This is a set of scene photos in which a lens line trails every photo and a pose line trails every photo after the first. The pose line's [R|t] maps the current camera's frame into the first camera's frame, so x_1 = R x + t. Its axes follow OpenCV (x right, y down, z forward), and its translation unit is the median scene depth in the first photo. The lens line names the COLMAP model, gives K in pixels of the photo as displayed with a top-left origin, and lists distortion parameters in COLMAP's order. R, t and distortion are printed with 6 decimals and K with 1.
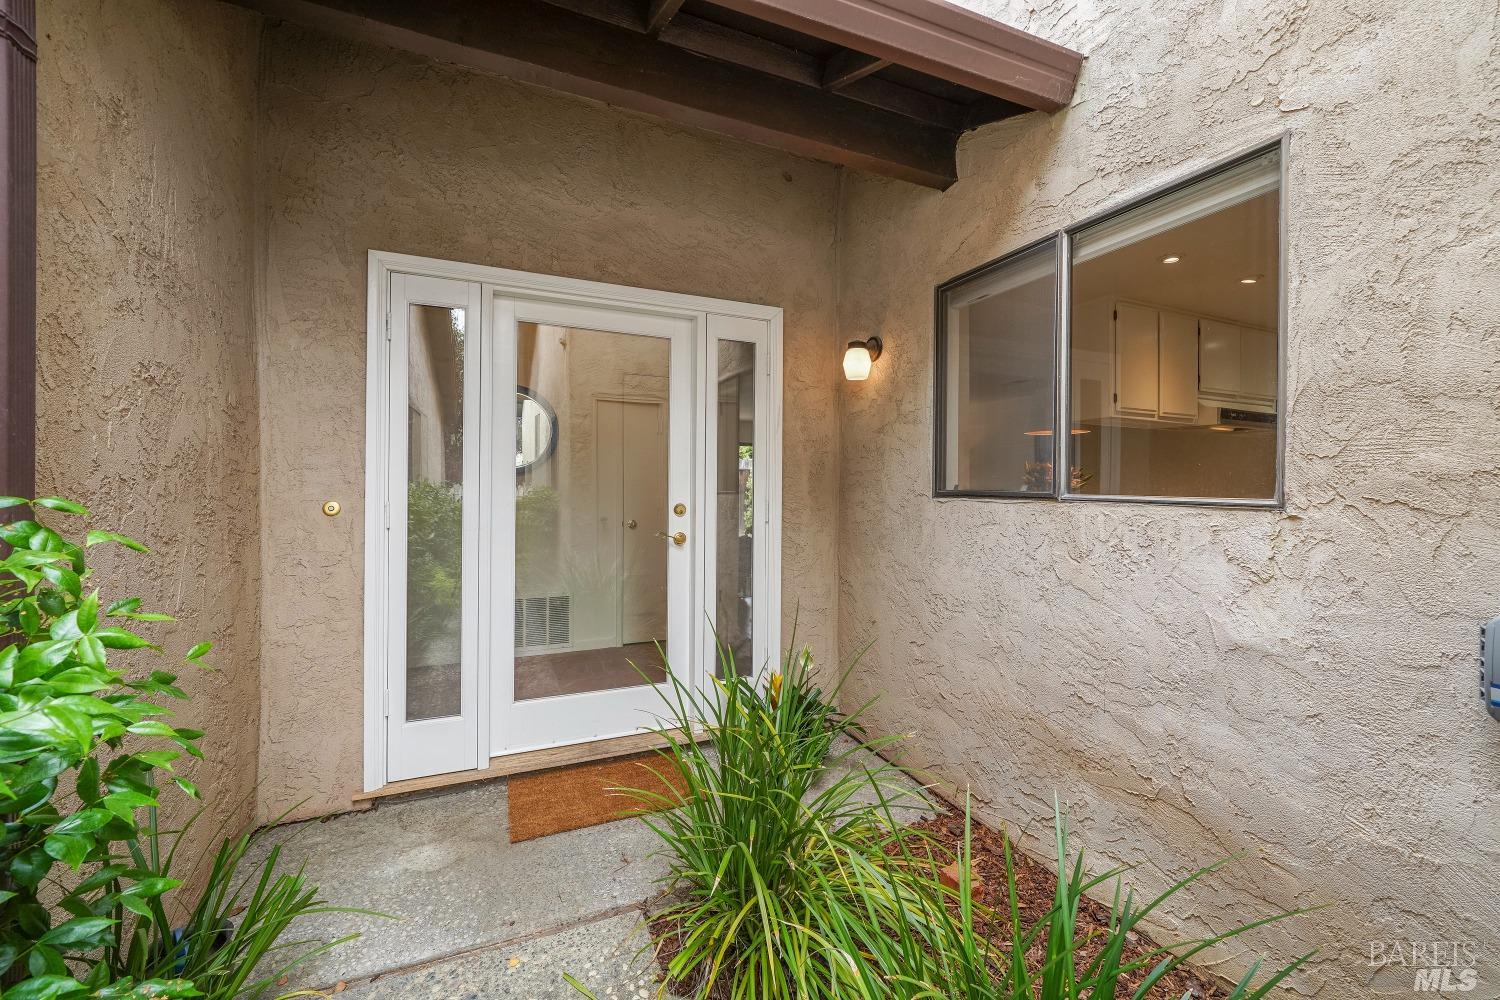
lens RADIAL K [[588.8, 0, 753.8], [0, 588.8, 491.8], [0, 0, 1]] dist [-0.004217, 0.000429]
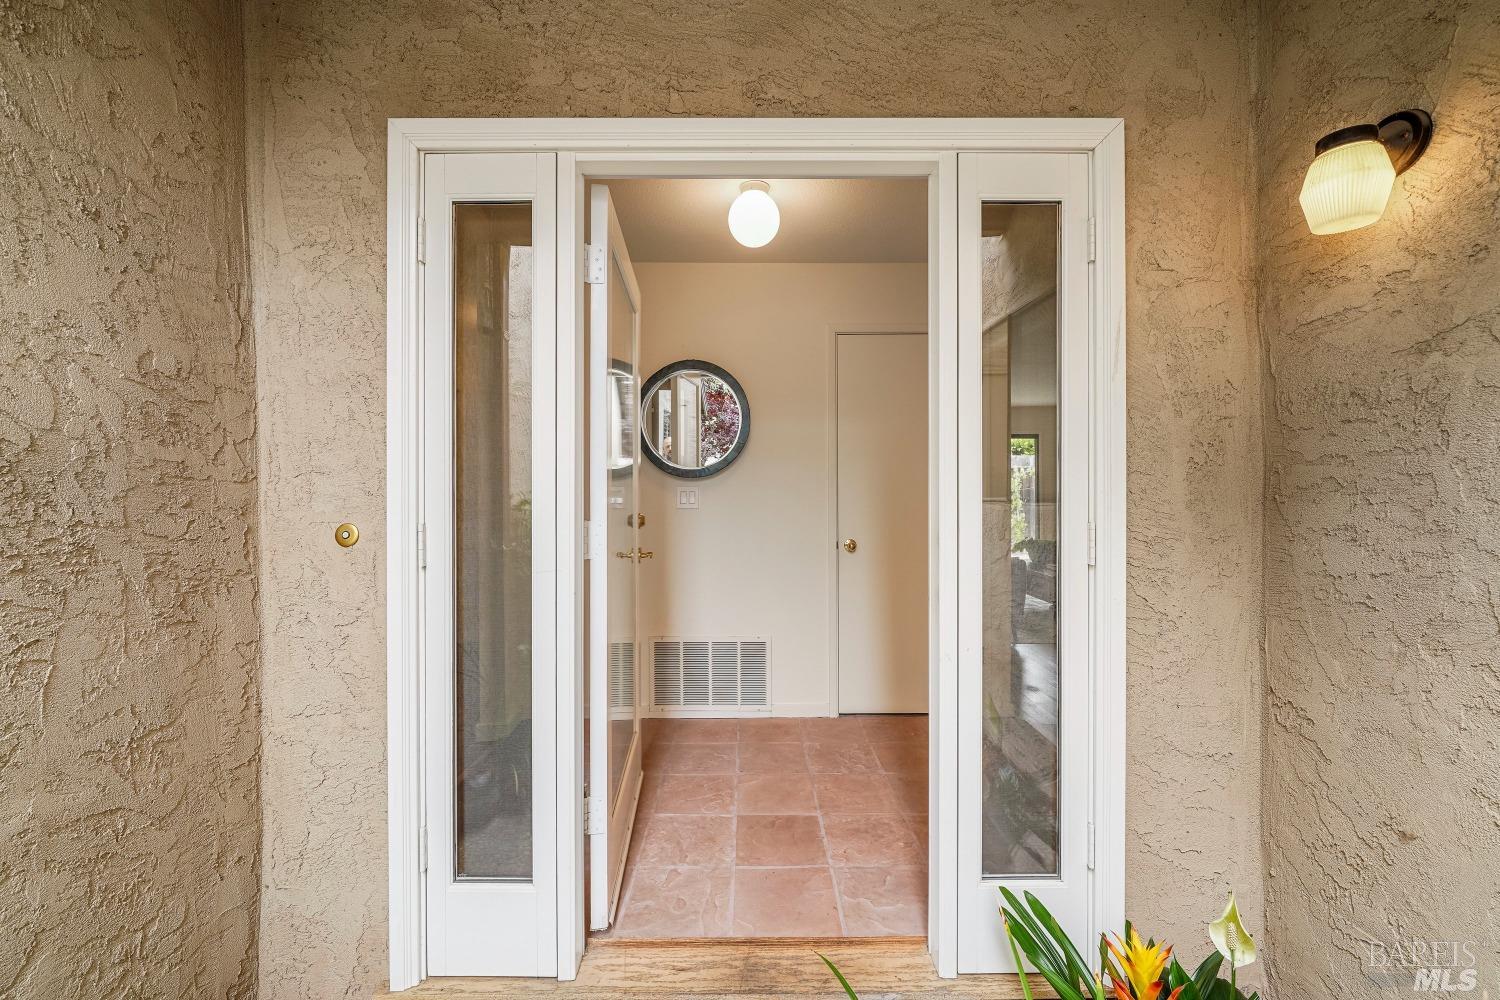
lens RADIAL K [[636.8, 0, 758.8], [0, 636.8, 493.4], [0, 0, 1]] dist [-0.011881, -0.000250]
pose [[0.927622, -0.008905, -0.373413, -0.040008], [0.007543, 0.999959, -0.005108, -0.008497], [0.373443, 0.001922, 0.927651, 0.457032]]
